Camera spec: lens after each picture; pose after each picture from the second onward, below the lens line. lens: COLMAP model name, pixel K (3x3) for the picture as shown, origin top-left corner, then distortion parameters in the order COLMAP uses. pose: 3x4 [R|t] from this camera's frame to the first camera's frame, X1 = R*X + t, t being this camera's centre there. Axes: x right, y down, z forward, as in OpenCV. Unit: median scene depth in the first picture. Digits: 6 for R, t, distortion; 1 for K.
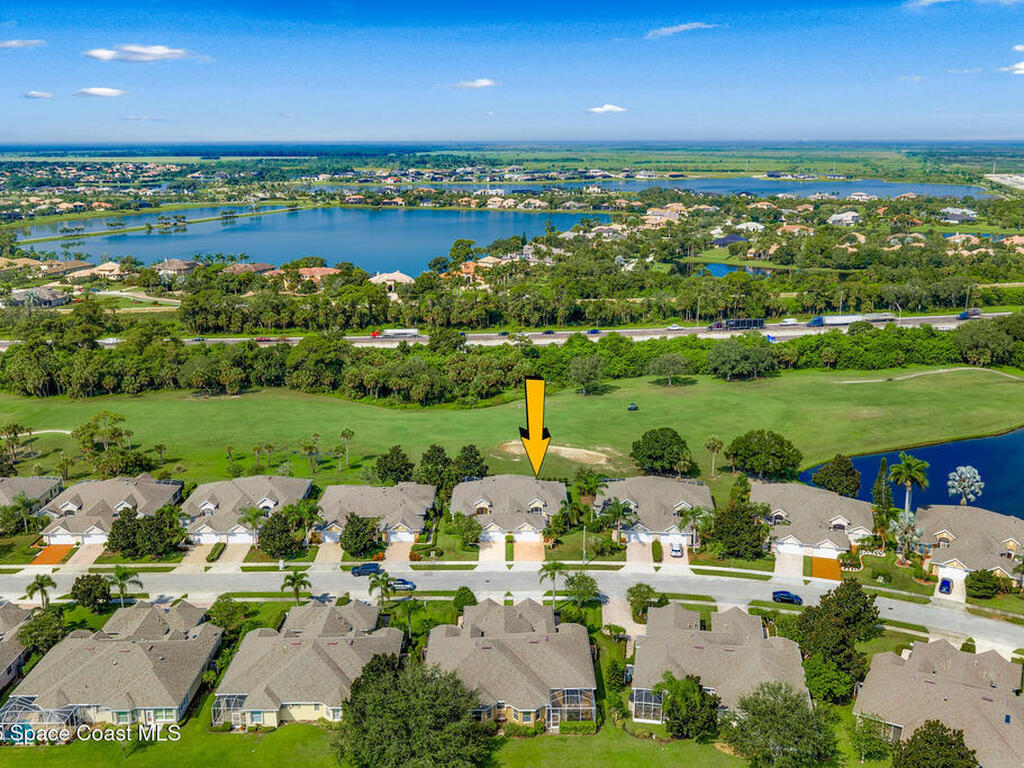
lens RADIAL K [[952.5, 0, 512.0], [0, 952.5, 384.0], [0, 0, 1]] dist [0.027648, -0.060530]
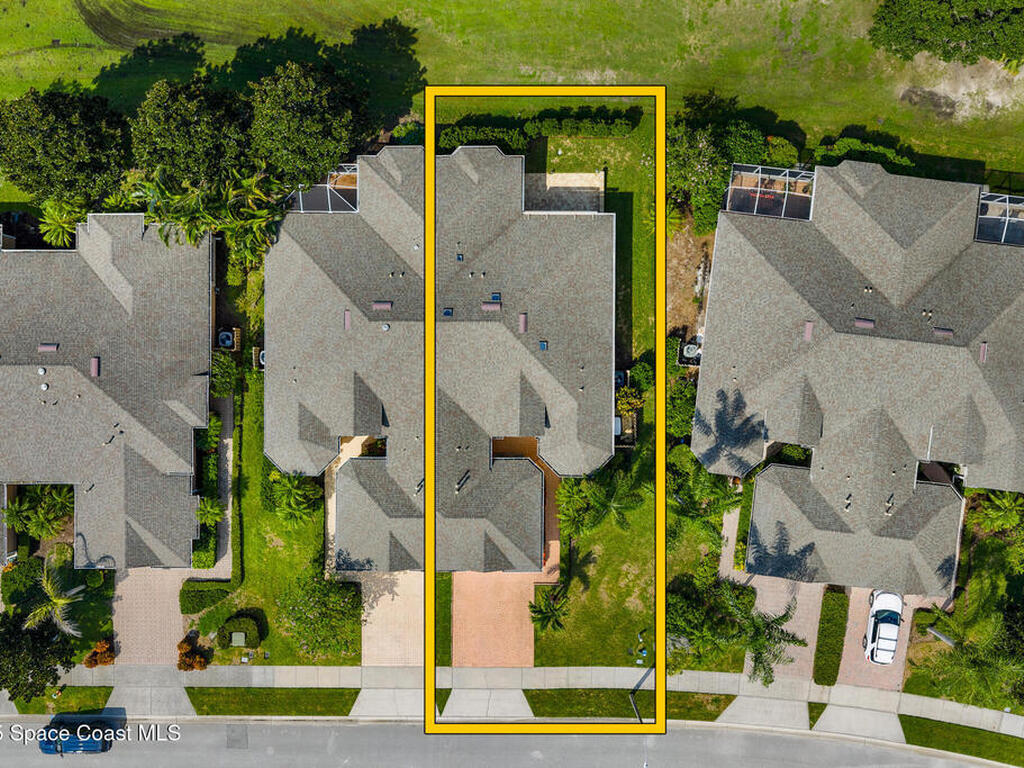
lens RADIAL K [[952.5, 0, 512.0], [0, 952.5, 384.0], [0, 0, 1]] dist [0.027648, -0.060530]
pose [[0.999954, 0.009527, -0.001078, 0.018915], [-0.001347, 0.250877, 0.968018, -0.162321], [0.009493, -0.967972, 0.250879, 0.752761]]
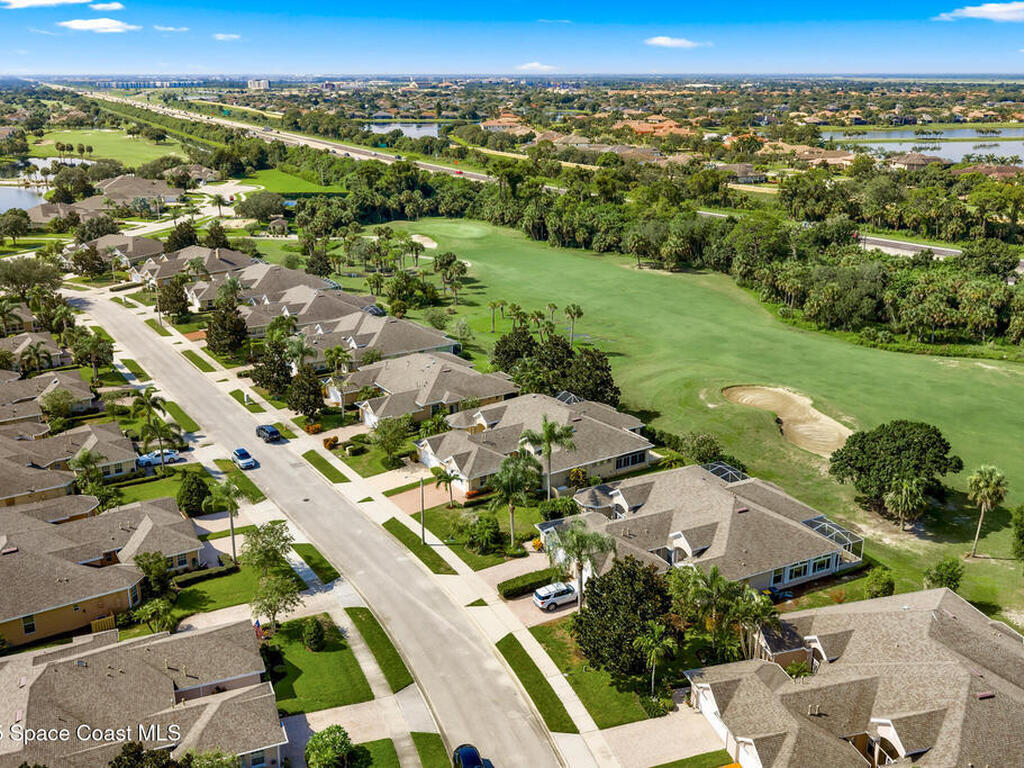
lens RADIAL K [[952.5, 0, 512.0], [0, 952.5, 384.0], [0, 0, 1]] dist [0.027648, -0.060530]
pose [[0.544152, 0.263467, -0.796545, 0.399729], [-0.210034, 0.961960, 0.174698, -0.012969], [0.812271, 0.072239, 0.578789, 0.513532]]
